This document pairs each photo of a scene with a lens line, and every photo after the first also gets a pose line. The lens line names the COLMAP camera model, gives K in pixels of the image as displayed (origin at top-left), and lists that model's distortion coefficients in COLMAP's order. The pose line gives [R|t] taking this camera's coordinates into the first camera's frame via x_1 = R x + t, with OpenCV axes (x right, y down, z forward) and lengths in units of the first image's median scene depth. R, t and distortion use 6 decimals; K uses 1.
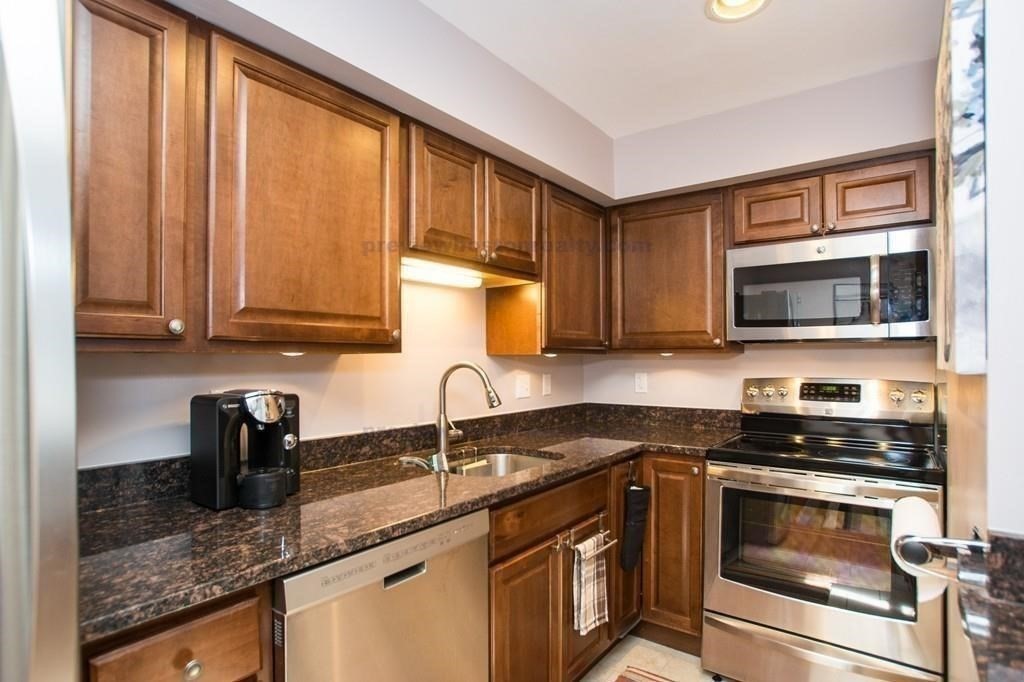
lens RADIAL K [[516.8, 0, 523.9], [0, 516.8, 348.8], [0, 0, 1]] dist [-0.061459, 0.030718]
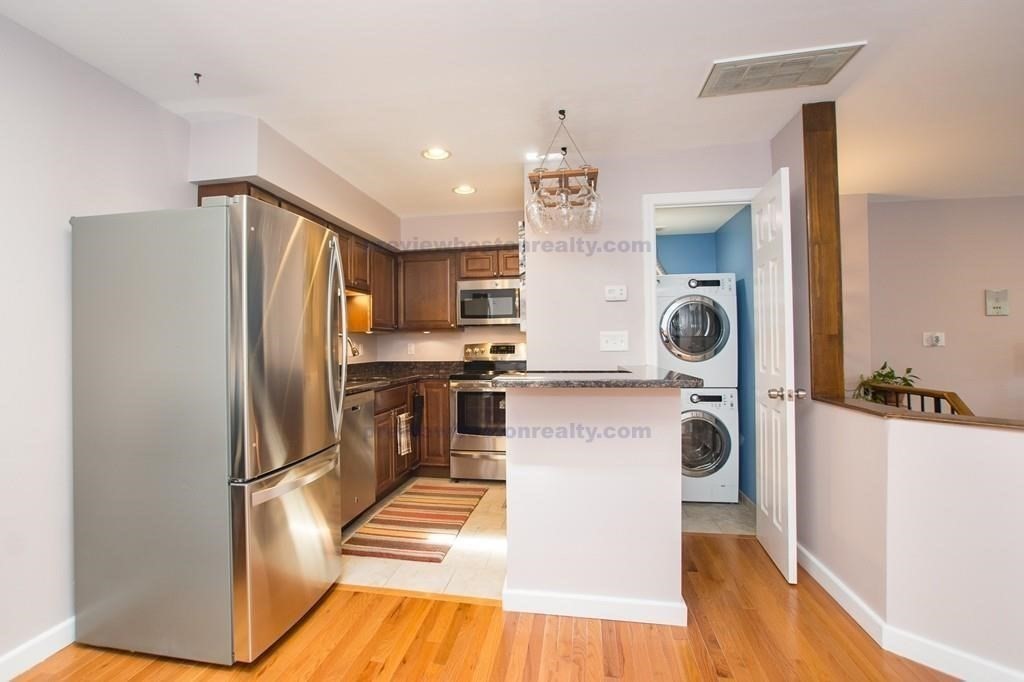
lens RADIAL K [[504.8, 0, 506.8], [0, 504.8, 347.3], [0, 0, 1]] dist [-0.083962, 0.055977]
pose [[0.876419, -0.014970, 0.481316, -0.418809], [0.006781, 0.999801, 0.018749, 0.038870], [-0.481501, -0.013169, 0.876347, -0.902024]]
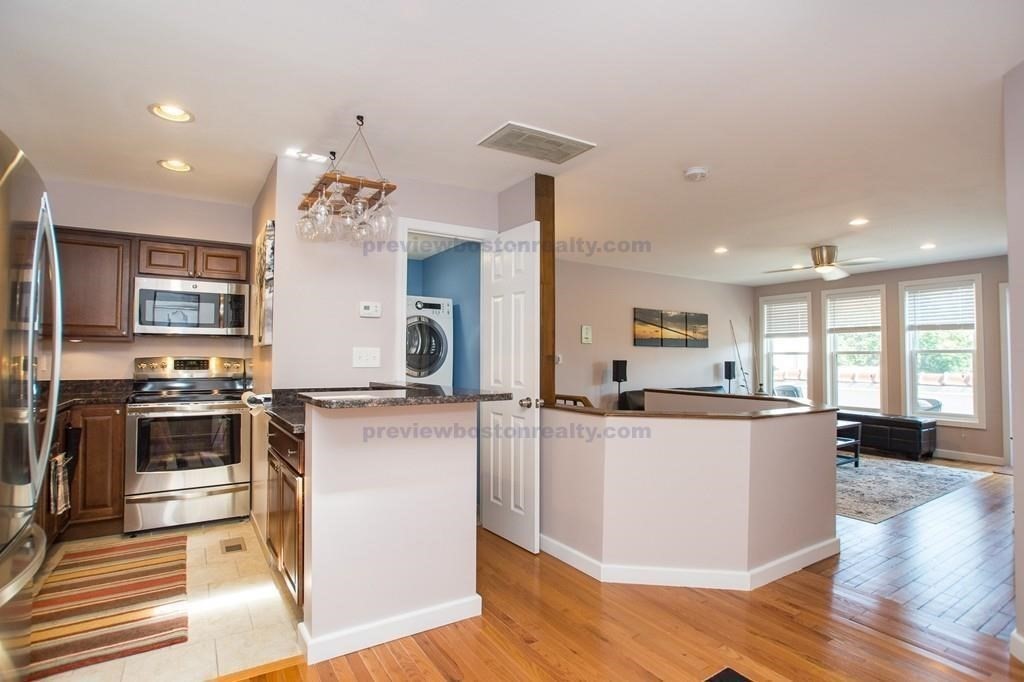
lens RADIAL K [[489.1, 0, 506.5], [0, 489.1, 355.1], [0, 0, 1]] dist [-0.053783, 0.027805]
pose [[0.333708, 0.005028, 0.942663, -0.640049], [-0.014689, 0.999892, -0.000133, 0.037966], [-0.942562, -0.013802, 0.333746, -0.622411]]
